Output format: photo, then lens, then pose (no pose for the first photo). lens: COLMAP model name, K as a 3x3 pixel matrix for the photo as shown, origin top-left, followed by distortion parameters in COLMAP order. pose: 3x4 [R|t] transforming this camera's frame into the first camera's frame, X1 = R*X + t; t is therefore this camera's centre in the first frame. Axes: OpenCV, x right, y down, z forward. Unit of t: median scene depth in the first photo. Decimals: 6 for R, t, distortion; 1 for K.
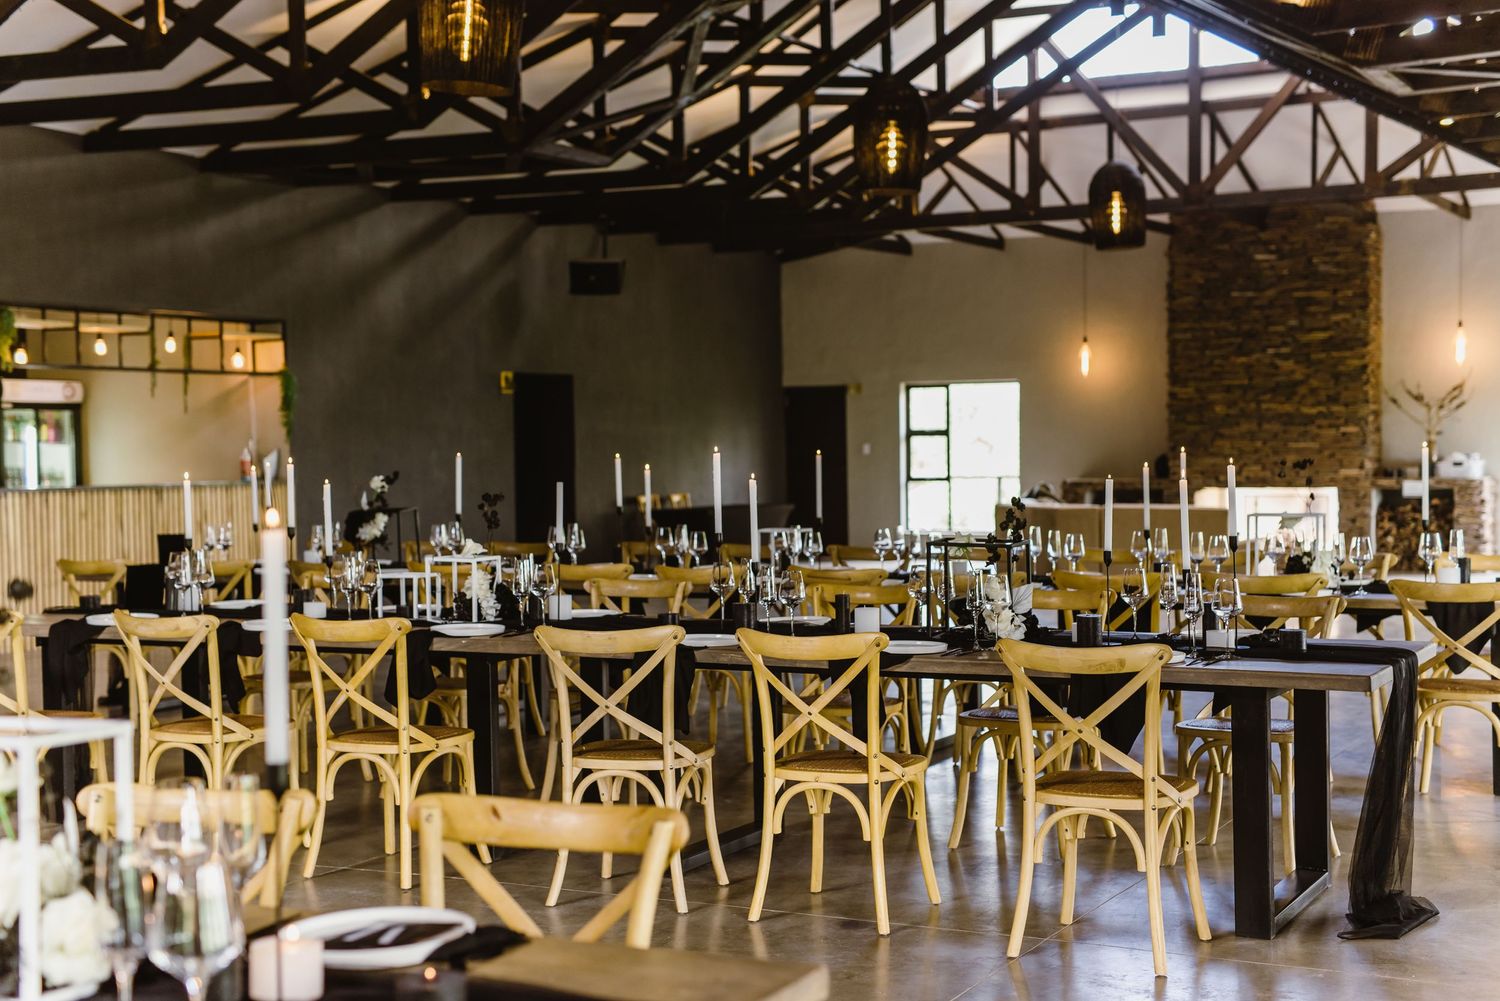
lens RADIAL K [[2207.7, 0, 750.0], [0, 2207.7, 500.5], [0, 0, 1]] dist [0.143938, -0.001134]
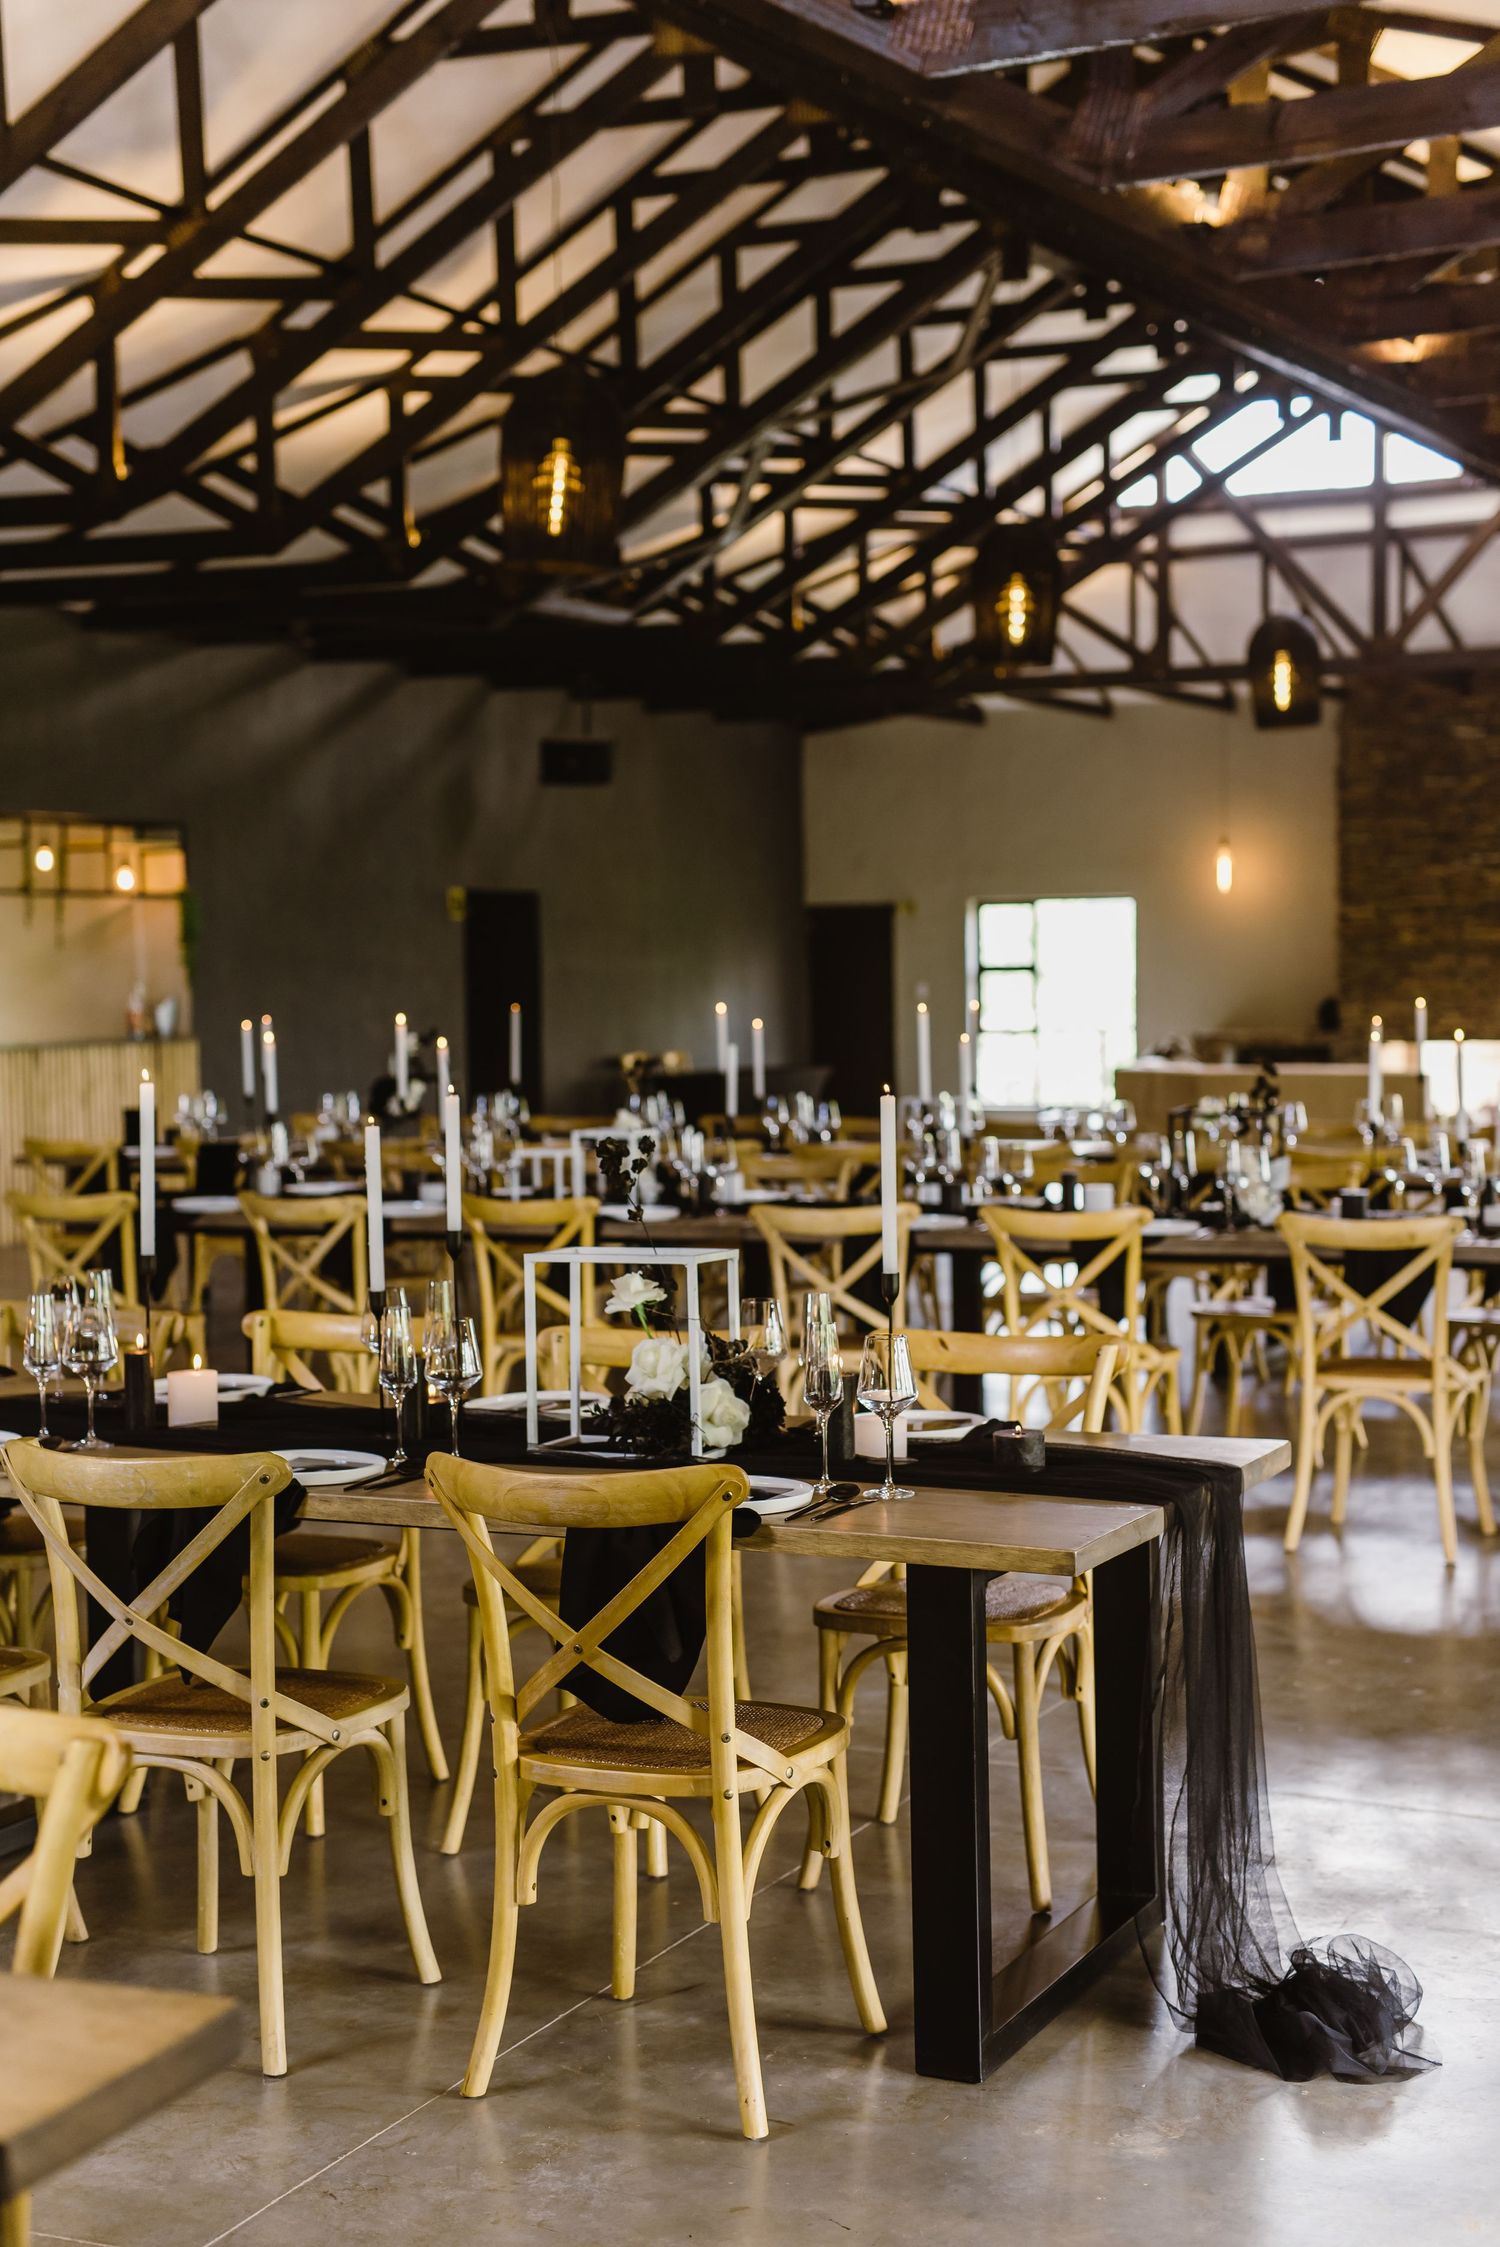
lens RADIAL K [[3307.1, 0, 750.0], [0, 3307.1, 1123.5], [0, 0, 1]] dist [0.143938, -0.001134]
pose [[0.999590, -0.002806, 0.028498, -0.044550], [0.002251, 0.999807, 0.019499, -0.001064], [-0.028548, -0.019427, 0.999404, -0.118422]]
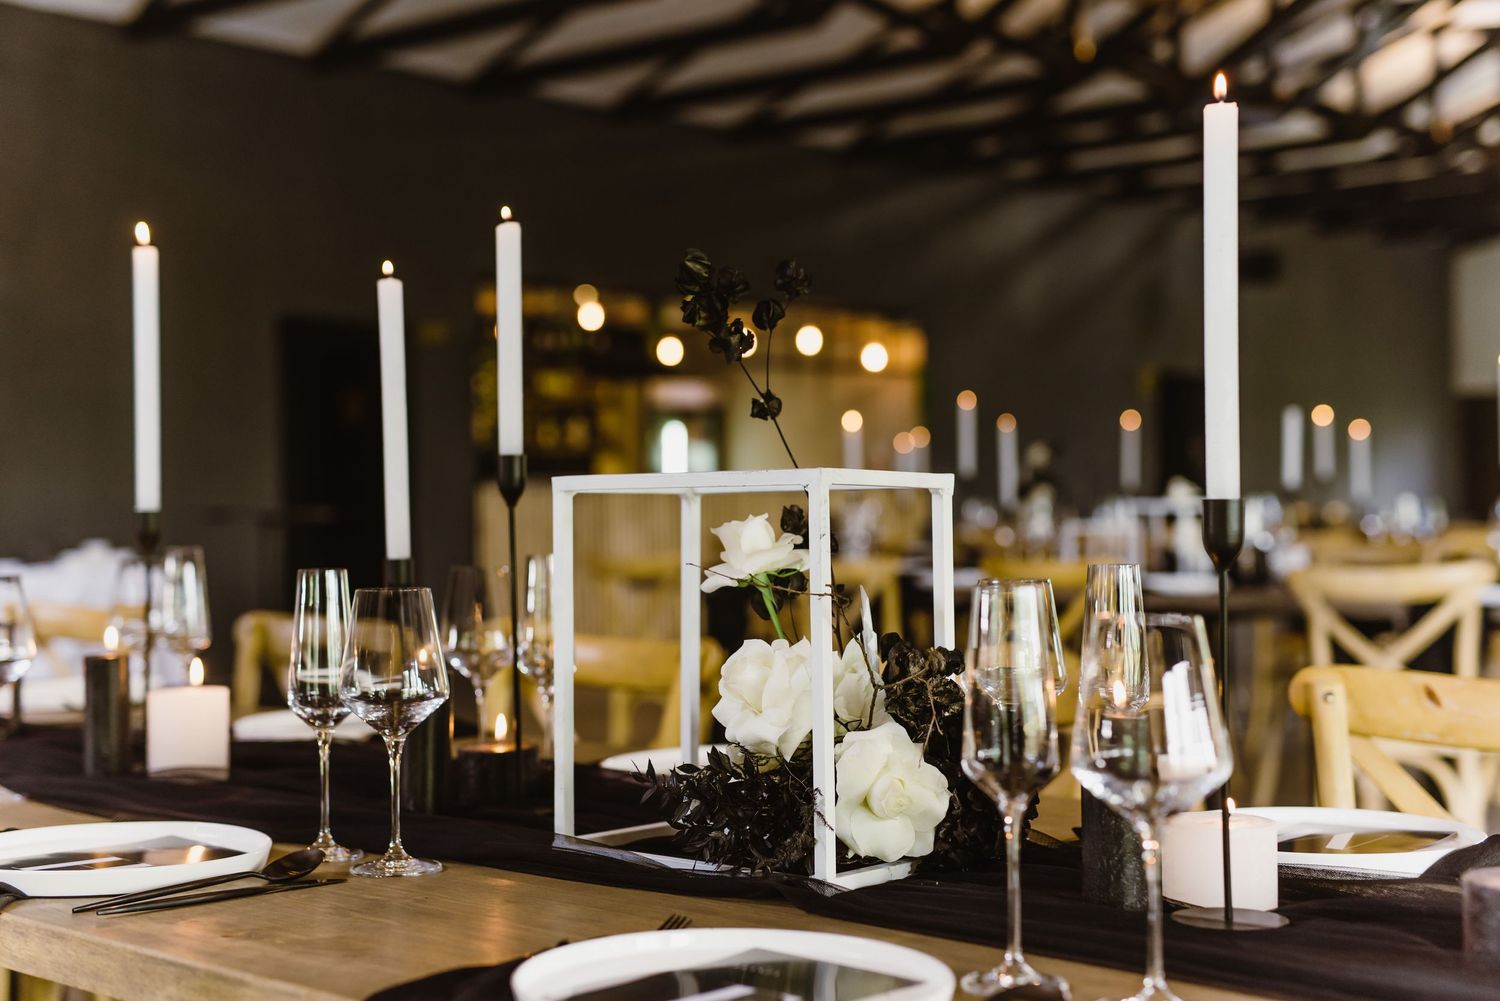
lens RADIAL K [[2207.7, 0, 750.0], [0, 2207.7, 500.5], [0, 0, 1]] dist [0.143938, -0.001134]
pose [[0.964068, 0.005753, -0.265592, -0.022687], [-0.011206, 0.999756, -0.019019, 0.016558], [0.265418, 0.021312, 0.963898, 0.050602]]
